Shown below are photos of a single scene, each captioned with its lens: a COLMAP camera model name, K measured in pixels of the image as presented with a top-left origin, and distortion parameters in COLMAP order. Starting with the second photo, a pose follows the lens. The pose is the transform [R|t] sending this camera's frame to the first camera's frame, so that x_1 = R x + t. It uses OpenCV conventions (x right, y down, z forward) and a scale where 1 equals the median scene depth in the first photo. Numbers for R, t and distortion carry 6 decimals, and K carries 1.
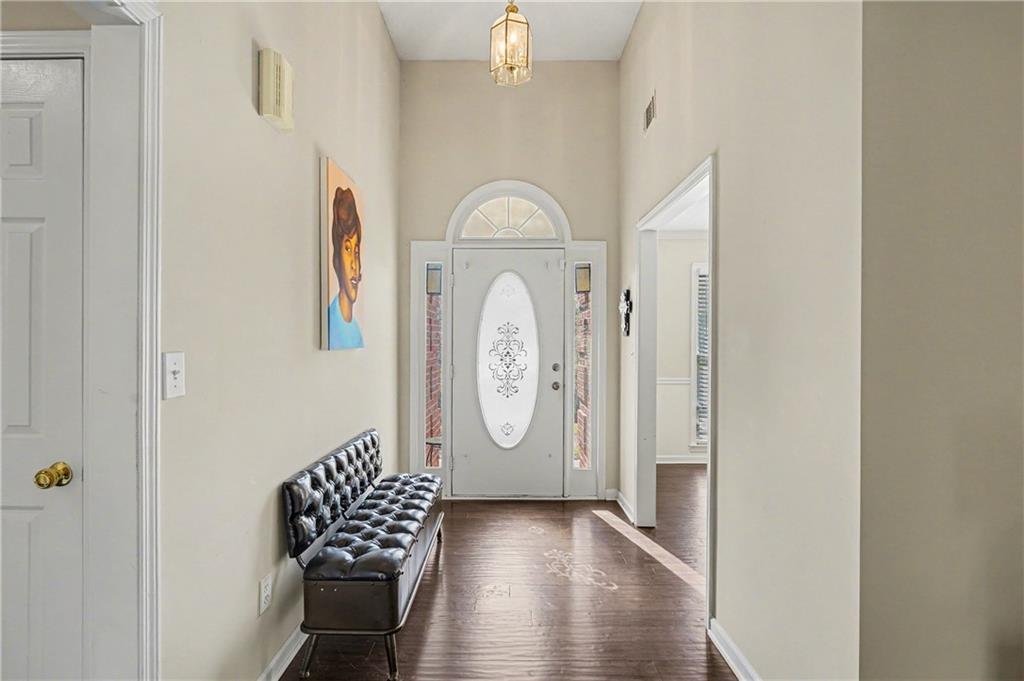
lens RADIAL K [[509.5, 0, 512.1], [0, 509.5, 343.4], [0, 0, 1]] dist [-0.016436, 0.002461]
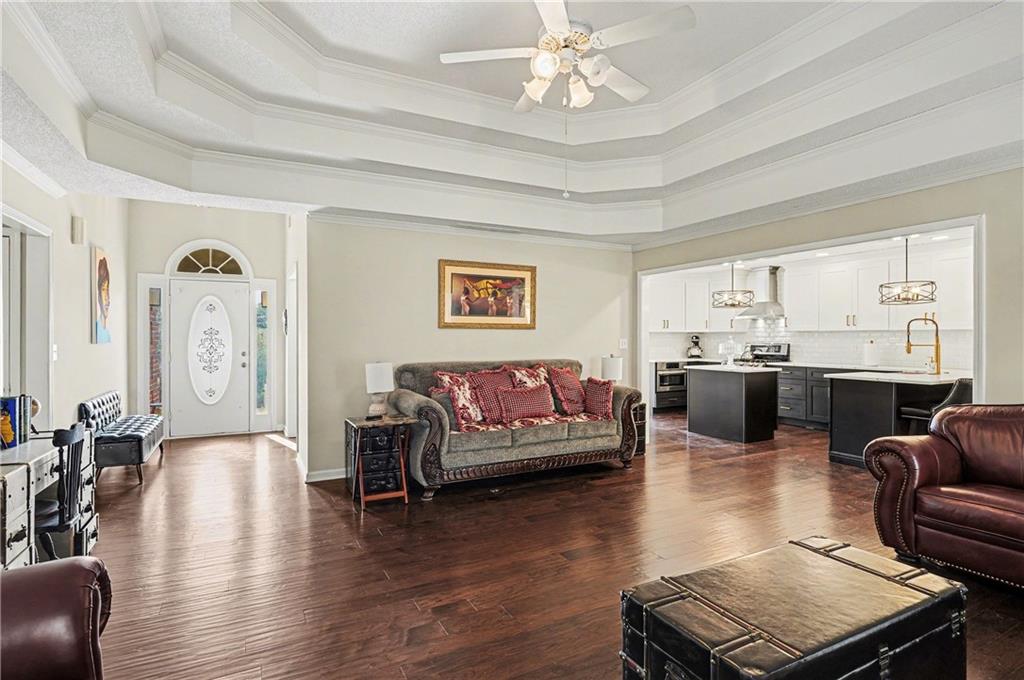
lens RADIAL K [[509.5, 0, 513.8], [0, 509.5, 341.2], [0, 0, 1]] dist [-0.016436, 0.002461]
pose [[0.887051, -0.005306, 0.461640, 0.106774], [0.002088, 0.999970, 0.007482, -0.005070], [-0.461666, -0.005674, 0.887036, -0.908802]]
